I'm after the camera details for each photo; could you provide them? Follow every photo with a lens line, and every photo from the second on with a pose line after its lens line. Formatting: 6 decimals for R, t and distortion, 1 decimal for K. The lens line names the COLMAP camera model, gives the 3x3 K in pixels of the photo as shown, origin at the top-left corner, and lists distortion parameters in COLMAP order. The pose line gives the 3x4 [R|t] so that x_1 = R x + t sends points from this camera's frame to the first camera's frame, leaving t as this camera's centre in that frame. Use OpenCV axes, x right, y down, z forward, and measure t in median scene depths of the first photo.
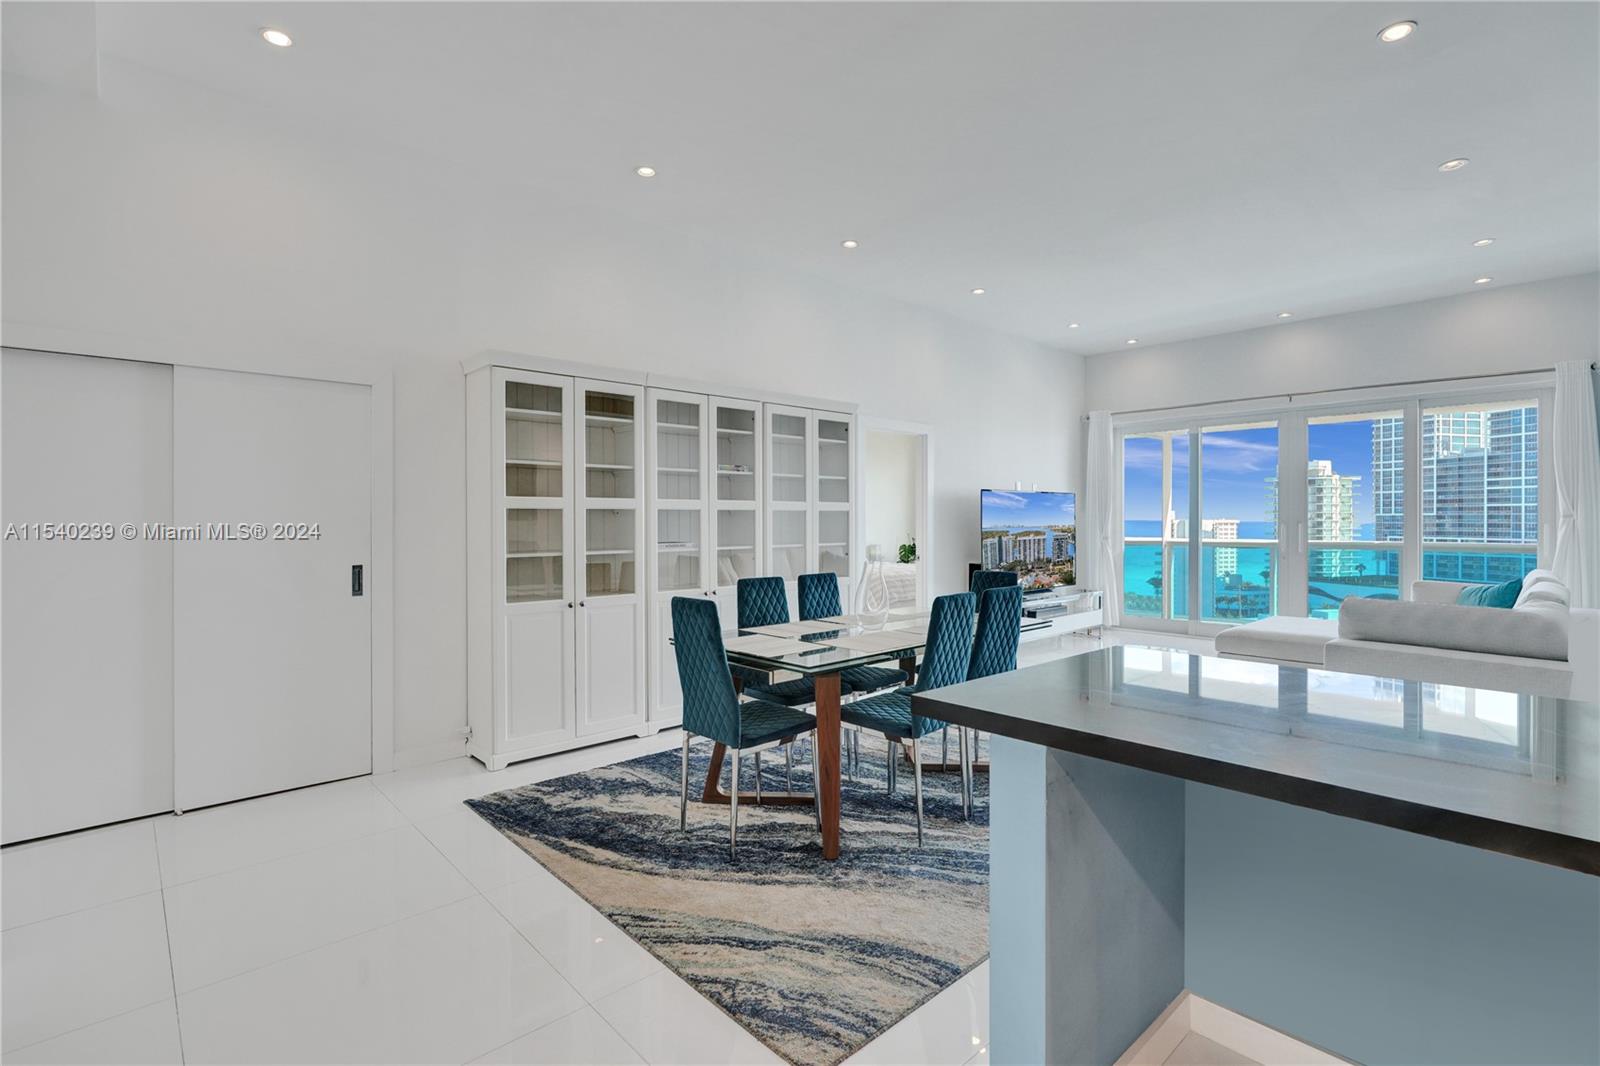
lens RADIAL K [[766.4, 0, 794.0], [0, 766.4, 533.2], [0, 0, 1]] dist [-0.020302, 0.011588]
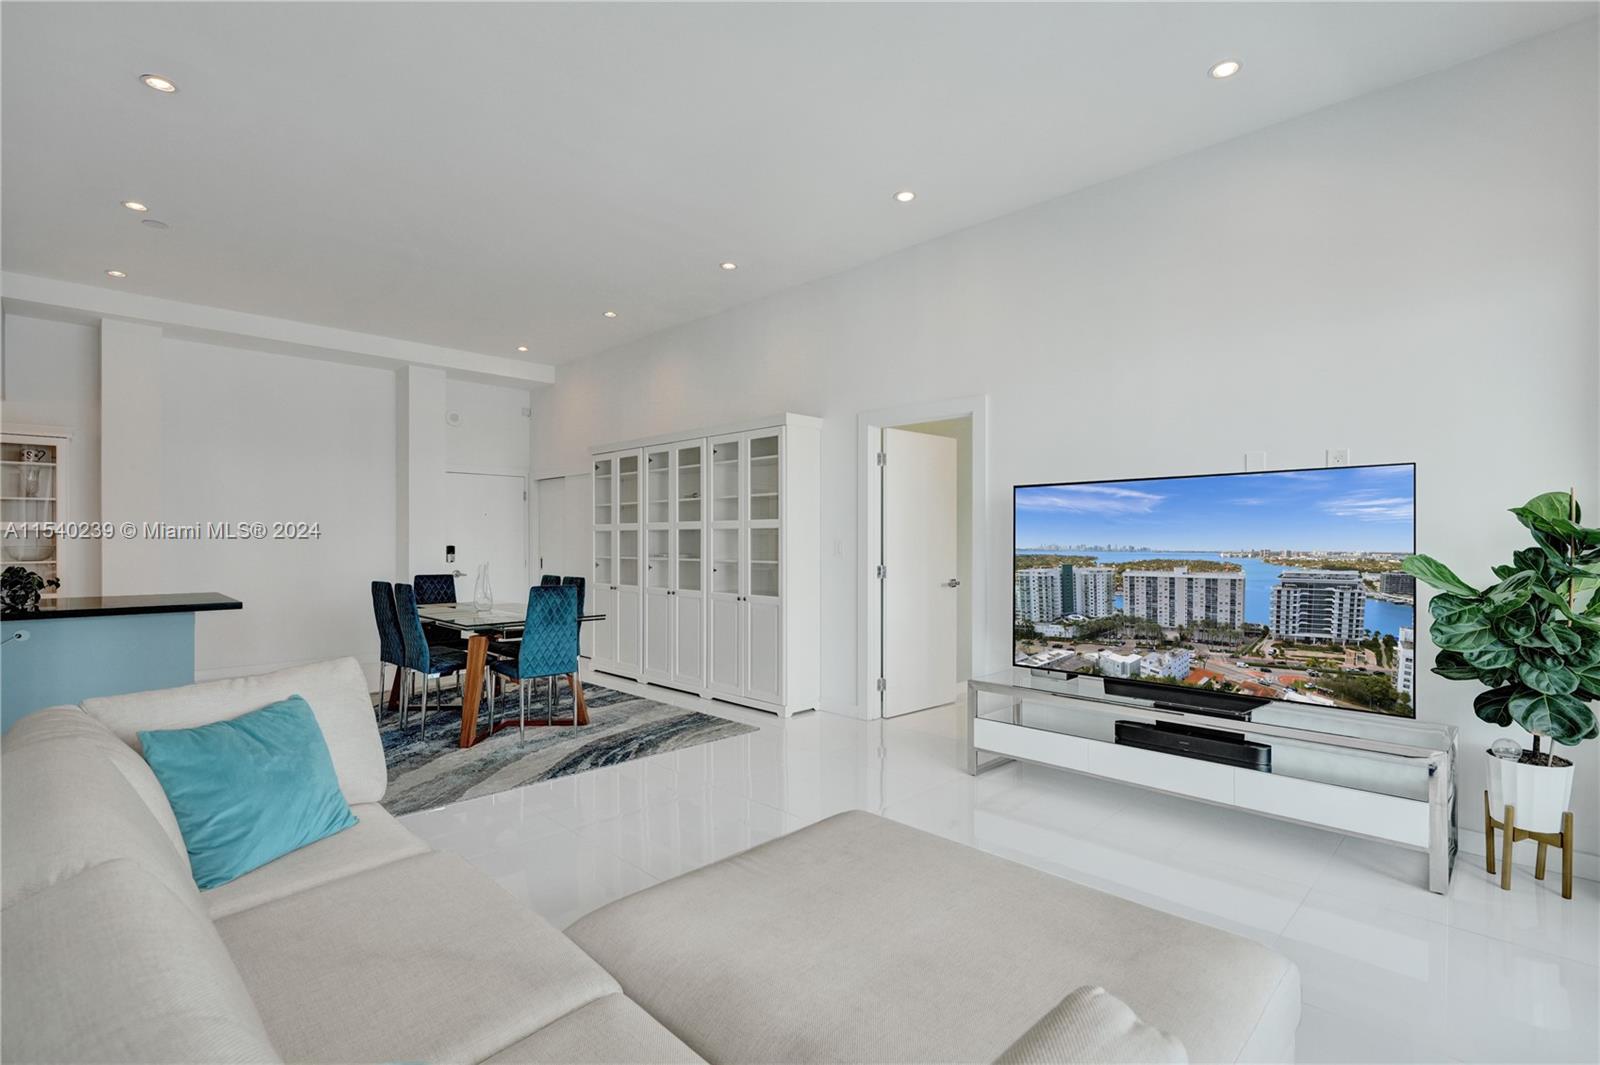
lens RADIAL K [[766.4, 0, 774.3], [0, 766.4, 540.1], [0, 0, 1]] dist [-0.020302, 0.011588]
pose [[0.017339, 0.013655, -0.999756, 1.026911], [-0.001766, 0.999906, 0.013627, -0.027222], [0.999848, 0.001529, 0.017361, 0.984260]]
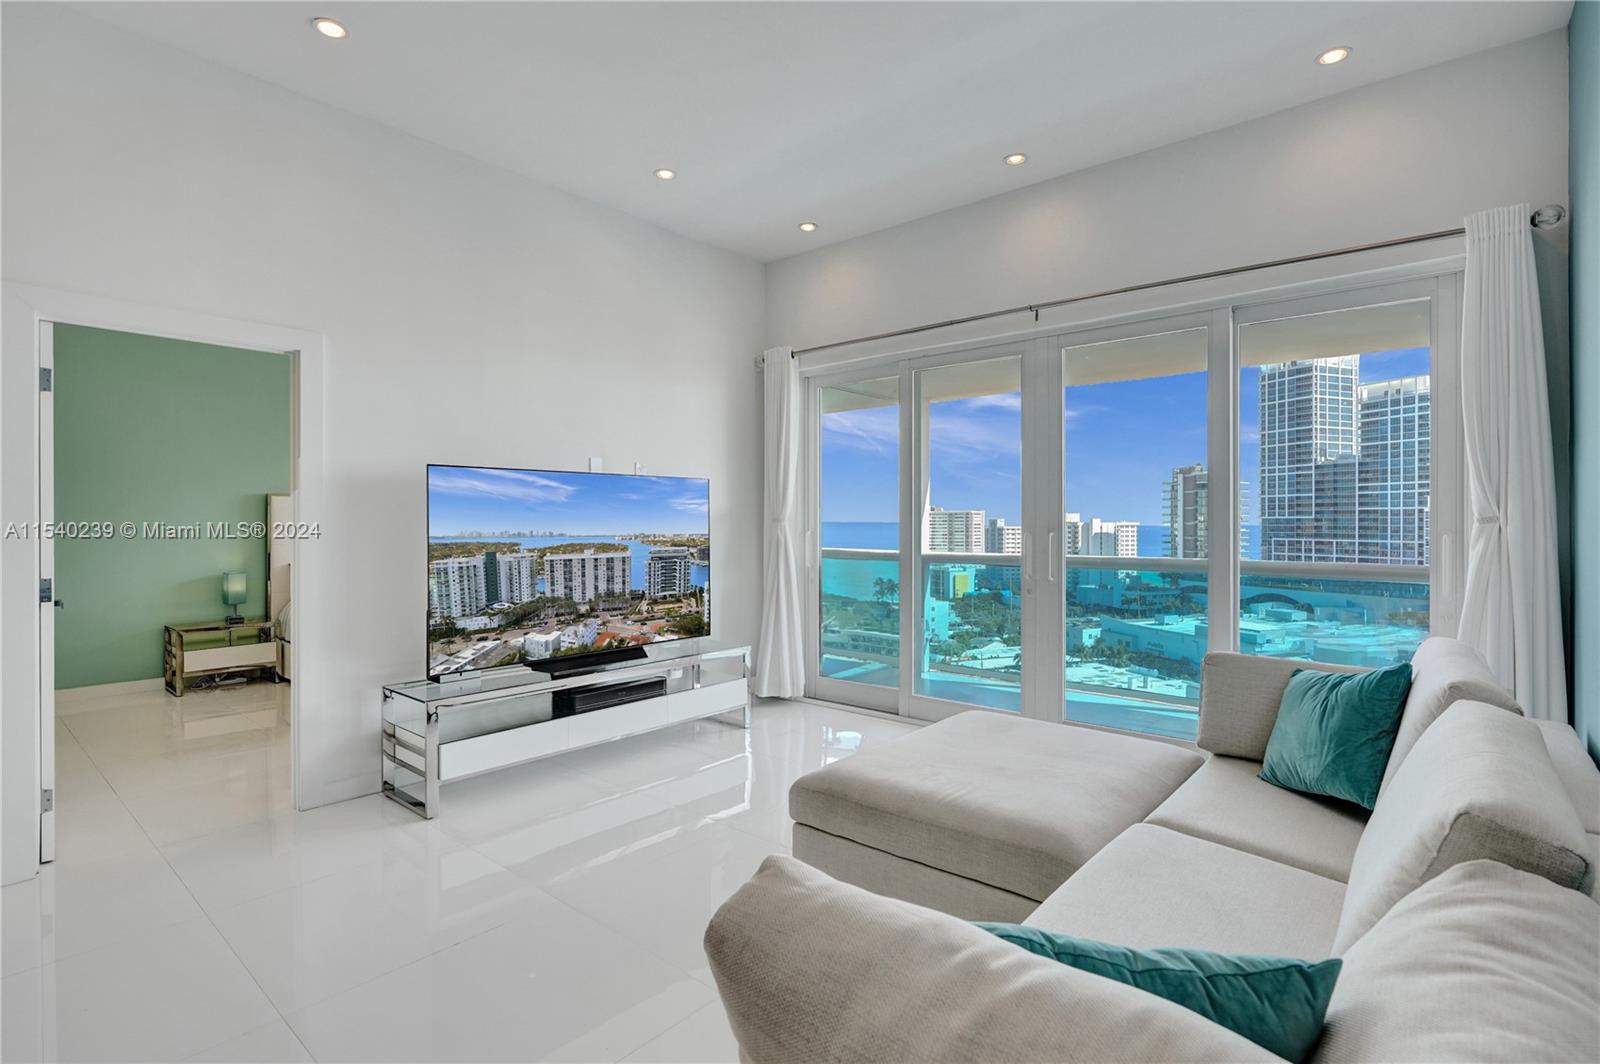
lens RADIAL K [[766.4, 0, 812.1], [0, 766.4, 527.5], [0, 0, 1]] dist [-0.020302, 0.011588]
pose [[0.993223, 0.003954, 0.116154, 0.538009], [-0.003110, 0.999967, -0.007444, -0.013275], [-0.116179, 0.007033, 0.993203, 0.576803]]
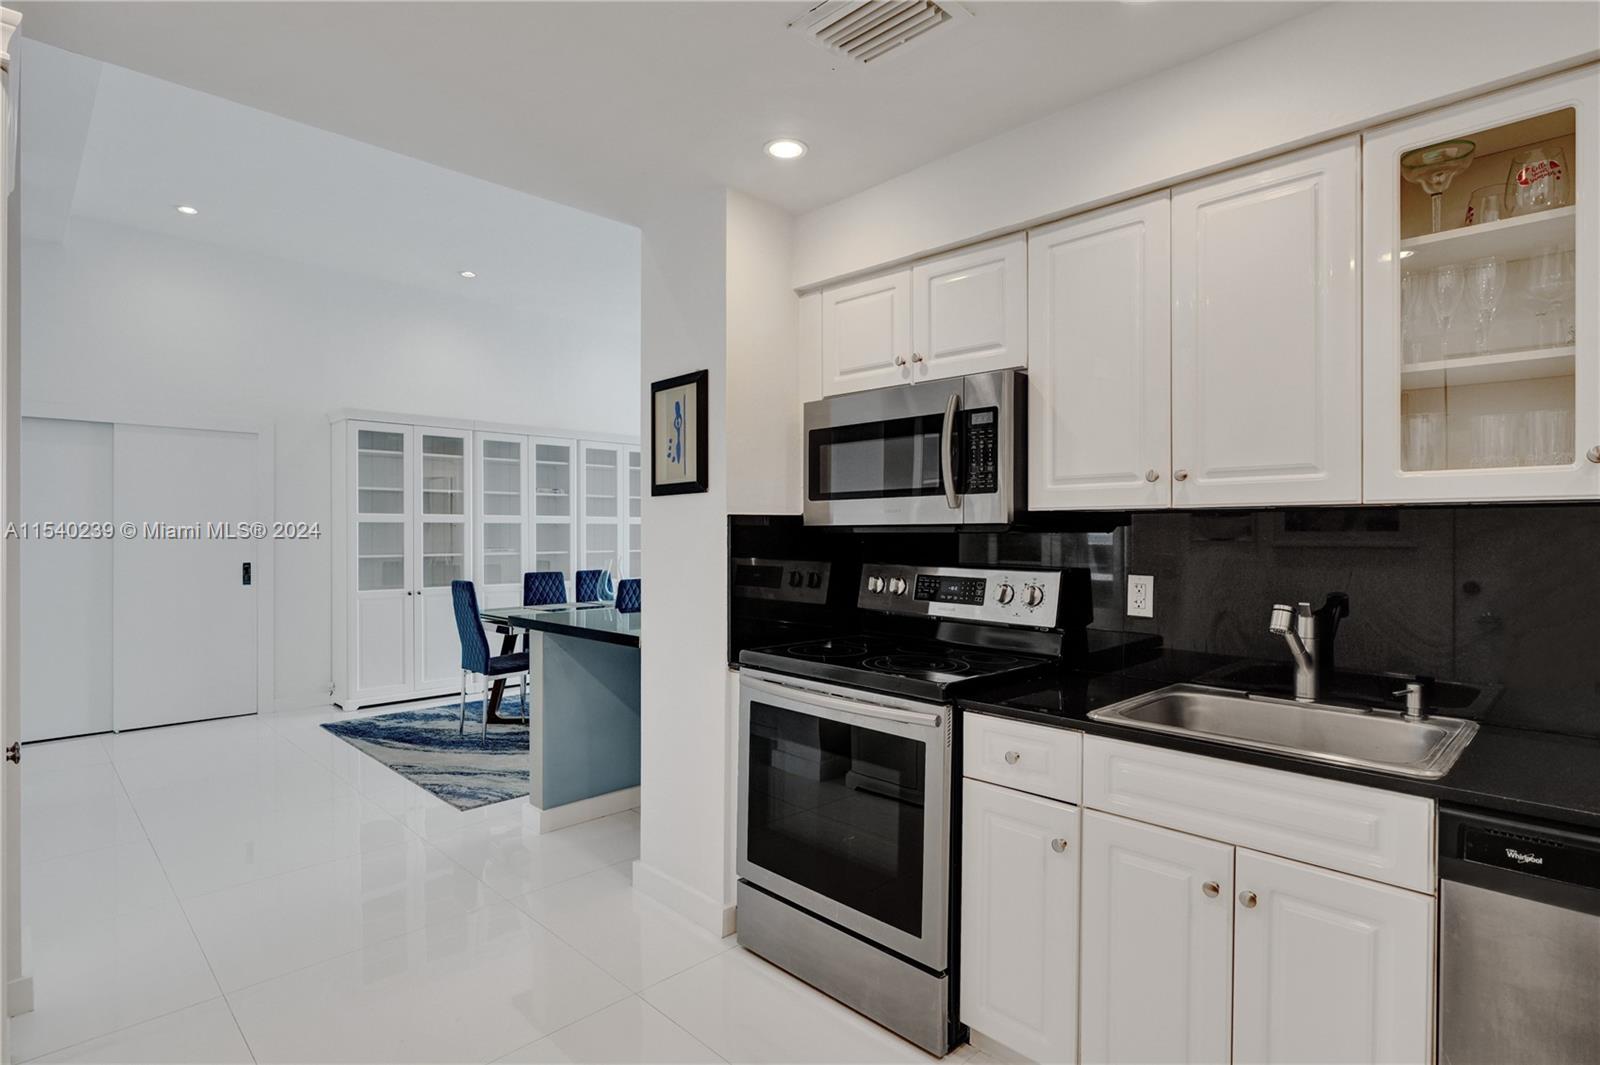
lens RADIAL K [[816.9, 0, 800.5], [0, 816.9, 547.2], [0, 0, 1]] dist [-0.007636, 0.000553]
pose [[0.998935, -0.000220, 0.046145, 0.247362], [0.000278, 0.999999, -0.001267, 0.010384], [-0.046145, 0.001279, 0.998934, -0.356572]]
